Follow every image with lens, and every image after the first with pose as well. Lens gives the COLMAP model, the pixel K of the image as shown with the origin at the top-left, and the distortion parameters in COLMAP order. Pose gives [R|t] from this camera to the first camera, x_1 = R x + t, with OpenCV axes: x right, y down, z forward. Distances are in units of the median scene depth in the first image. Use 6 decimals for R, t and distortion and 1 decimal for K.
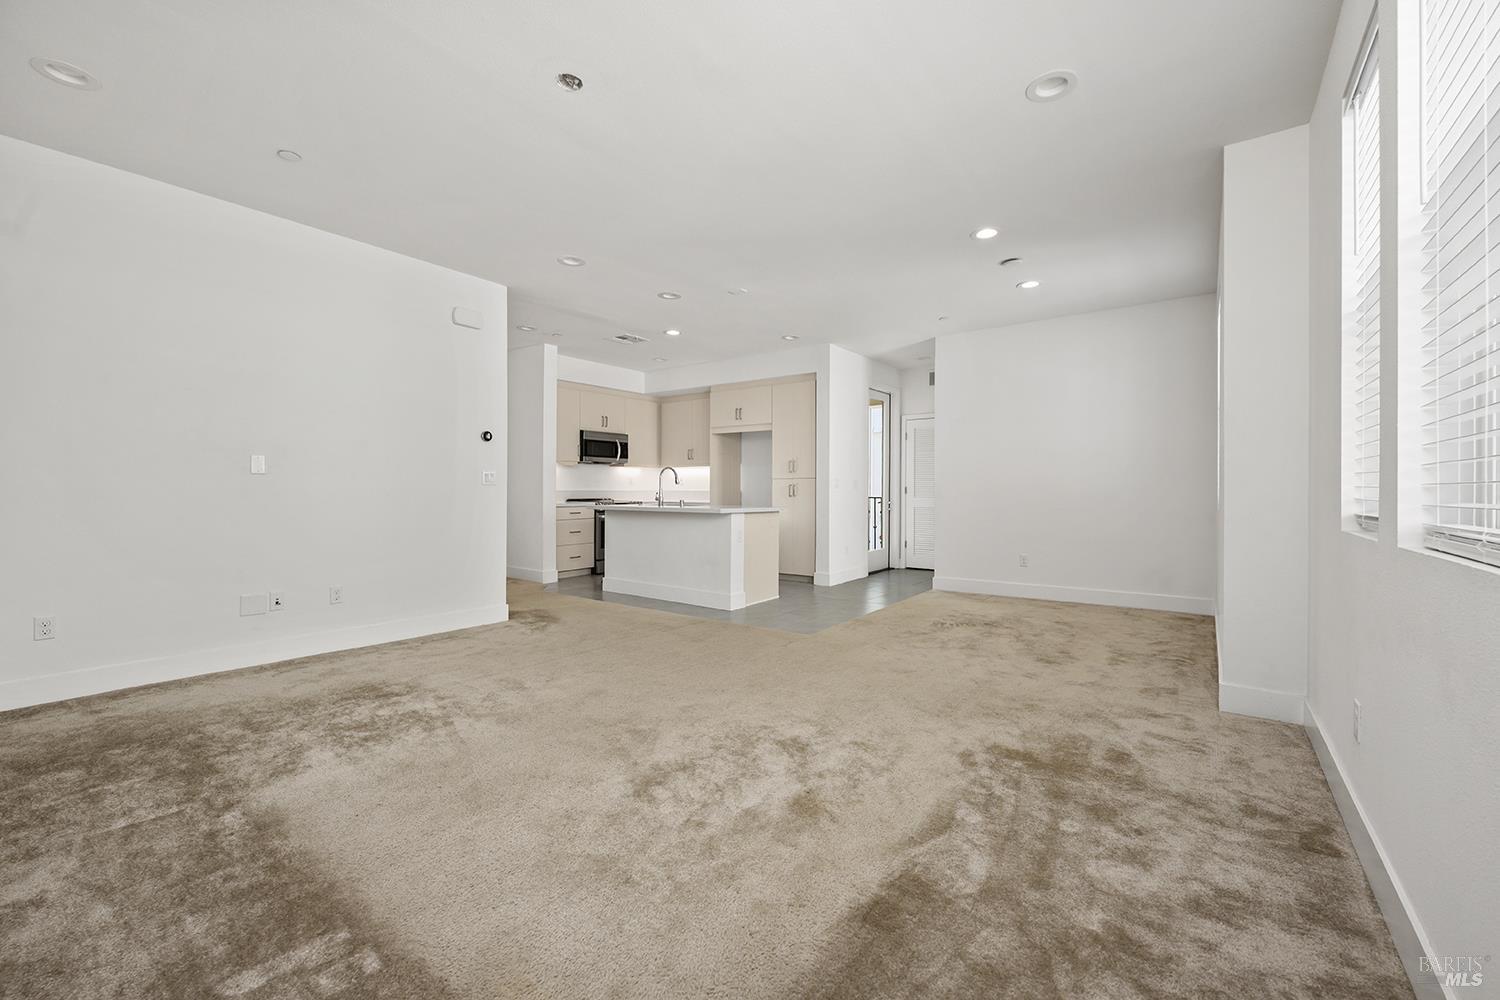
lens RADIAL K [[602.9, 0, 749.6], [0, 602.9, 485.1], [0, 0, 1]] dist [-0.009072, 0.001511]
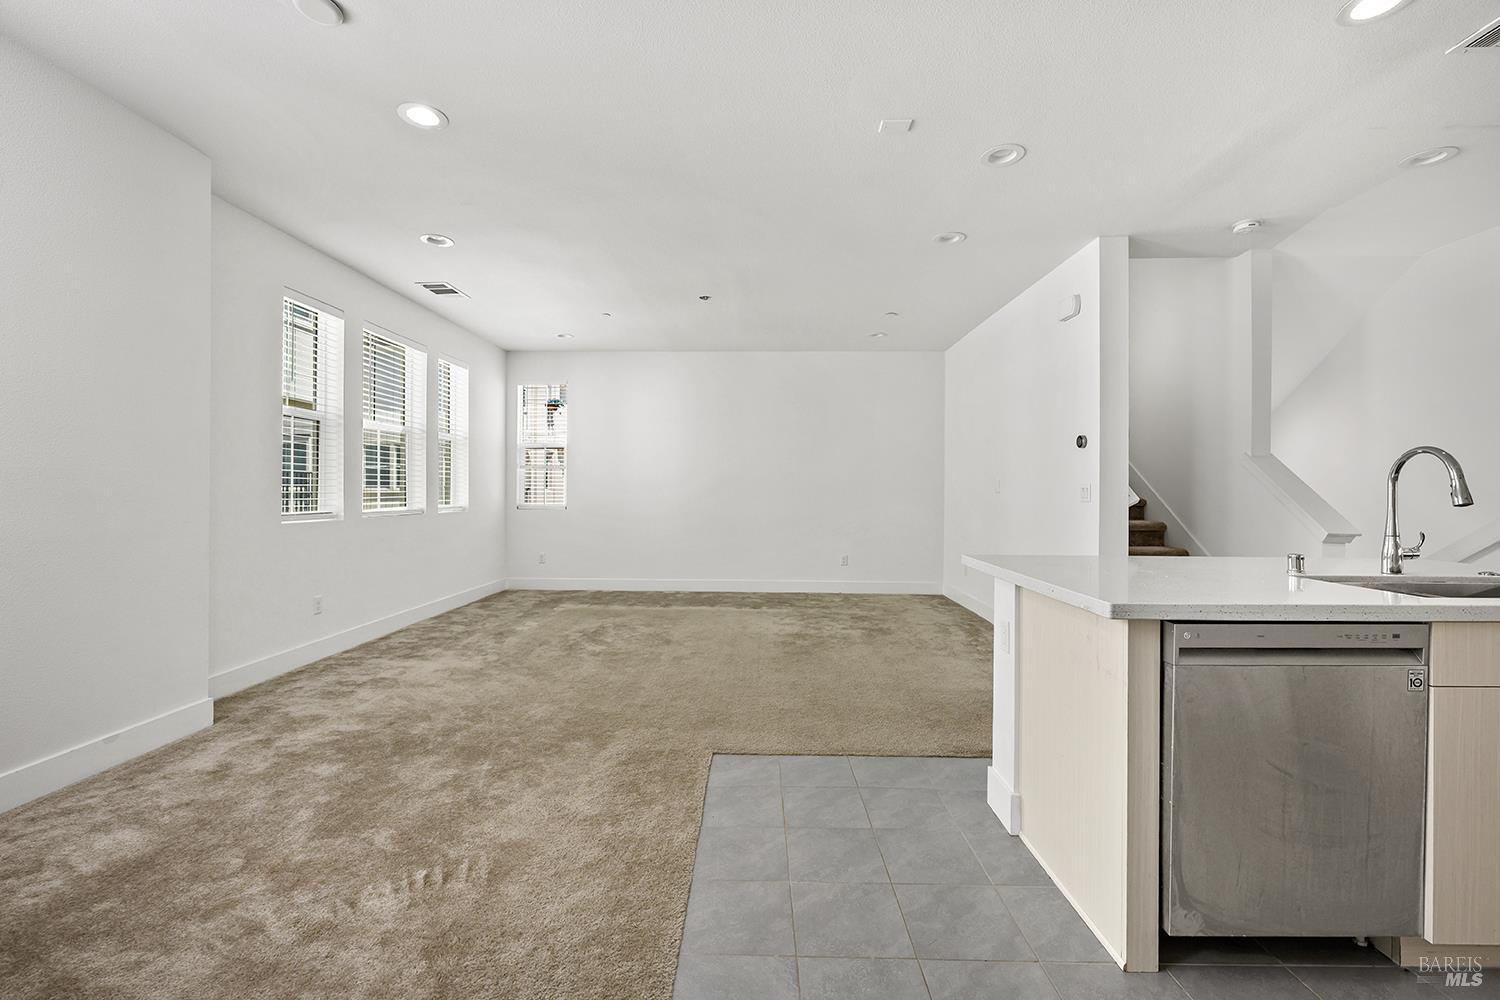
lens RADIAL K [[602.9, 0, 745.1], [0, 602.9, 493.7], [0, 0, 1]] dist [-0.009072, 0.001511]
pose [[-0.796958, -0.005919, -0.604006, 0.240084], [-0.004161, 0.999982, -0.004309, -0.003411], [0.604020, -0.000921, -0.796968, 0.799568]]
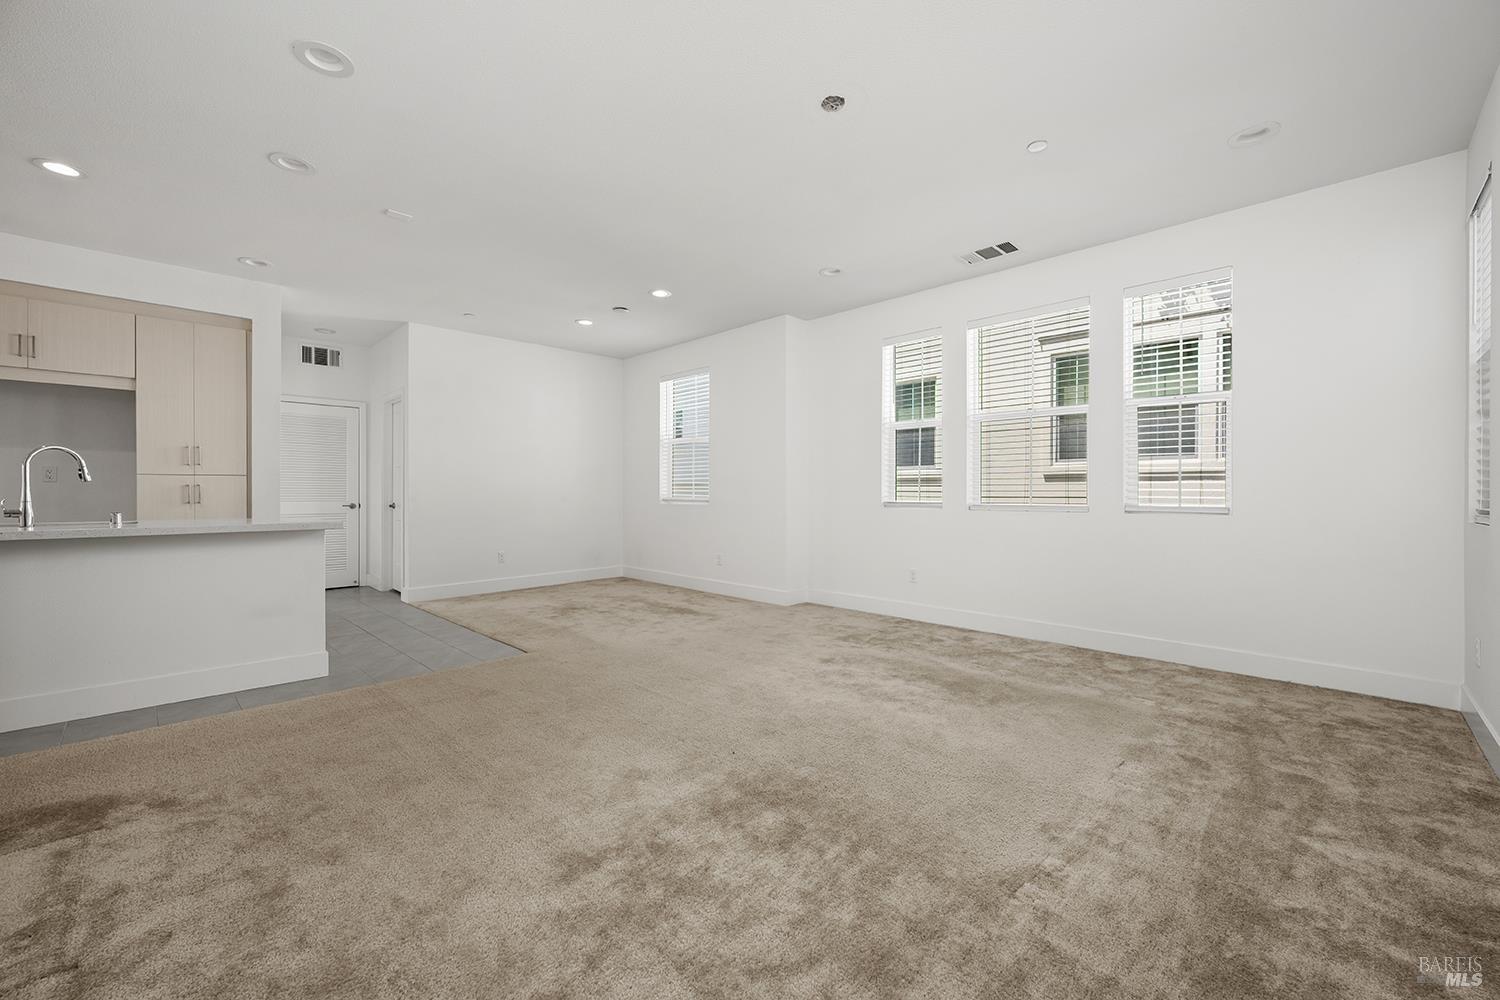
lens RADIAL K [[602.9, 0, 752.2], [0, 602.9, 496.1], [0, 0, 1]] dist [-0.009072, 0.001511]
pose [[0.133040, -0.010612, 0.991054, -0.418302], [-0.005065, 0.999922, 0.011386, 0.001418], [-0.991098, -0.006534, 0.132976, 0.290352]]
